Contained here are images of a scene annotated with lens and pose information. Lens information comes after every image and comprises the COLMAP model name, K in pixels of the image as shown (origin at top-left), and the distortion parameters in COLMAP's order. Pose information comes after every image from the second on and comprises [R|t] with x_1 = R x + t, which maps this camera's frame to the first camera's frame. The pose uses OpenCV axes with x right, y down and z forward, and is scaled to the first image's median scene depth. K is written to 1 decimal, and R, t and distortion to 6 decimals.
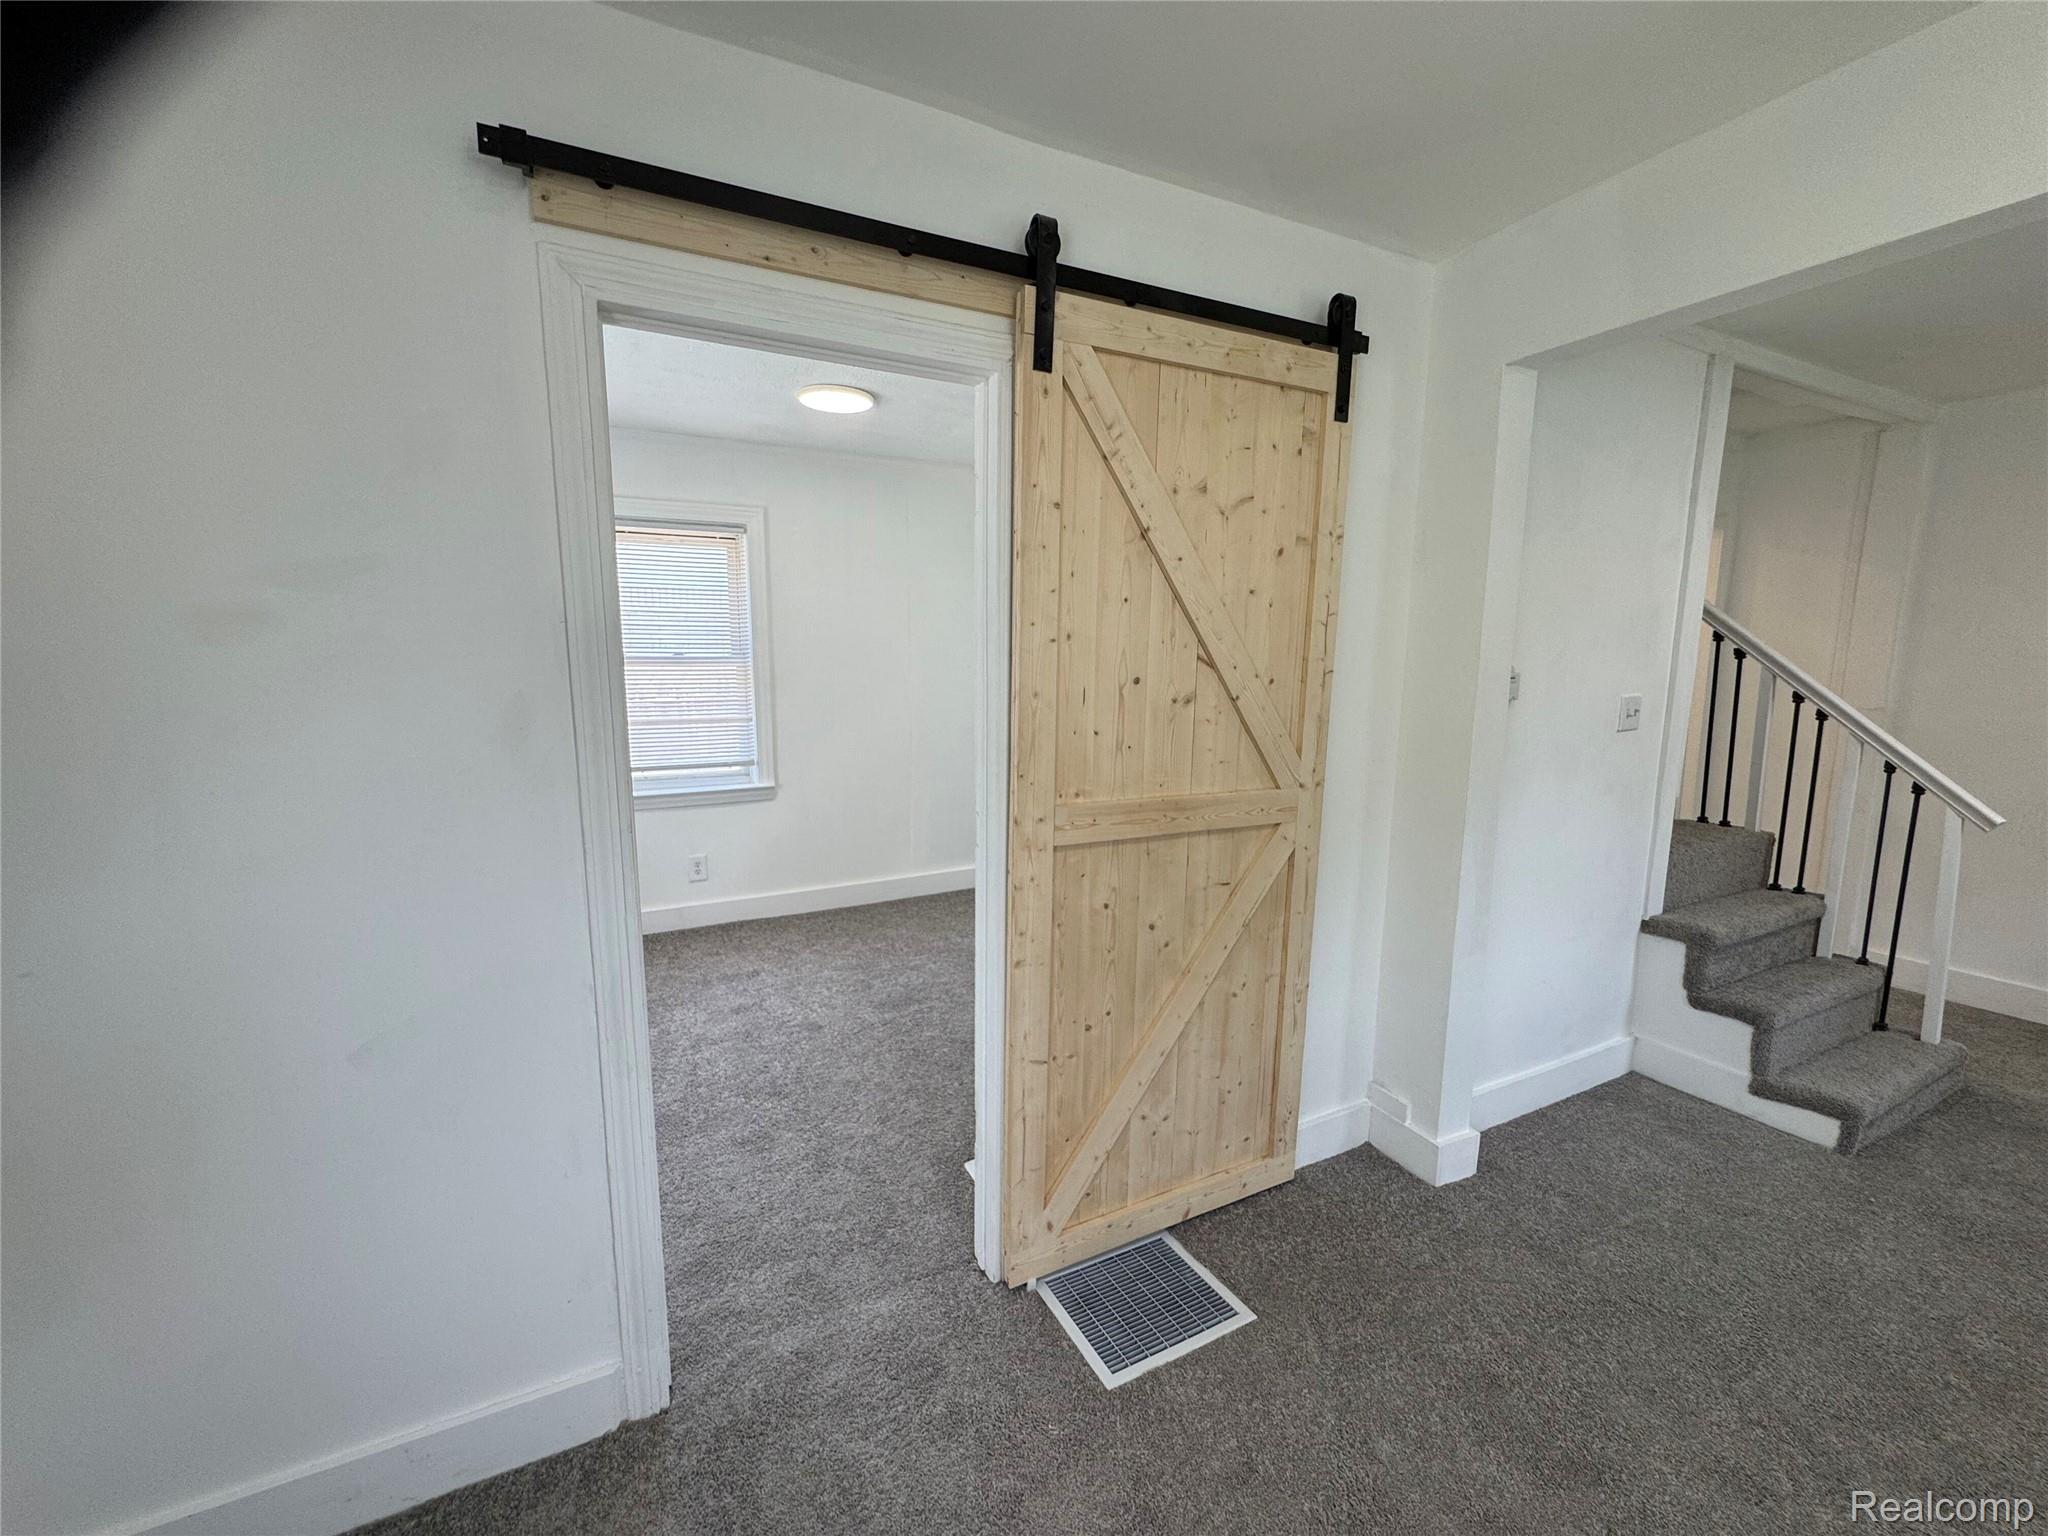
lens RADIAL K [[815.9, 0, 1015.5], [0, 815.9, 755.7], [0, 0, 1]] dist [0.000618, 0.000179]
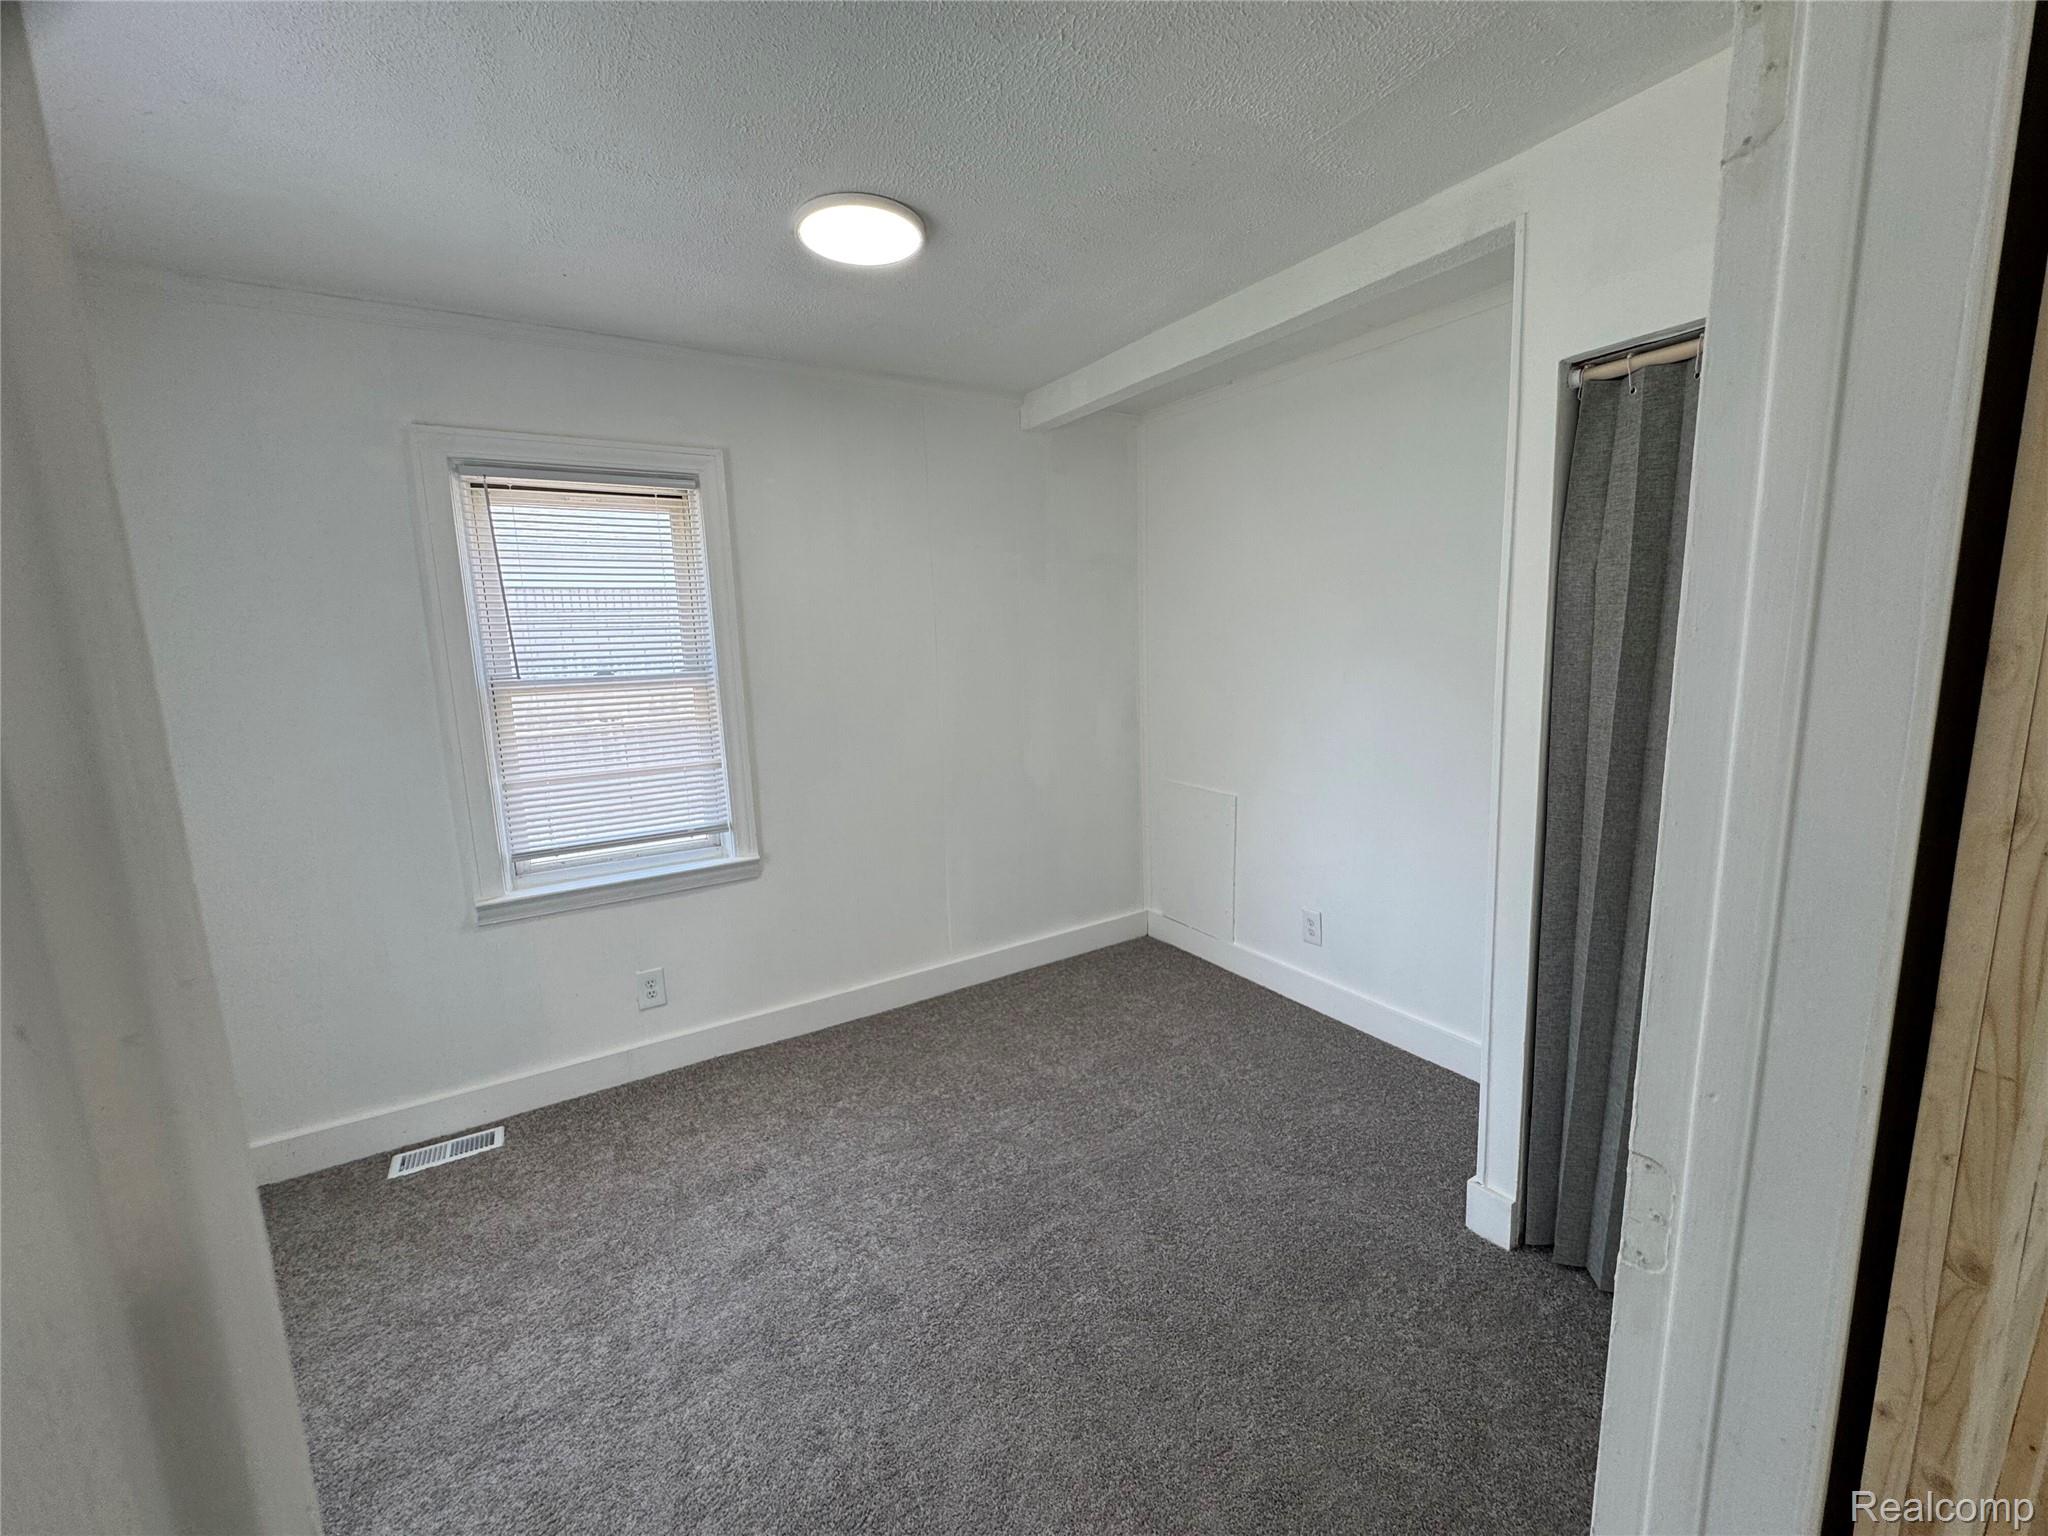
lens RADIAL K [[810.3, 0, 1021.6], [0, 810.3, 765.7], [0, 0, 1]] dist [-0.000244, 0.000027]
pose [[0.995053, -0.051522, 0.084945, -0.143523], [0.050484, 0.998622, 0.014325, -0.044664], [-0.085566, -0.009966, 0.996283, 0.335445]]
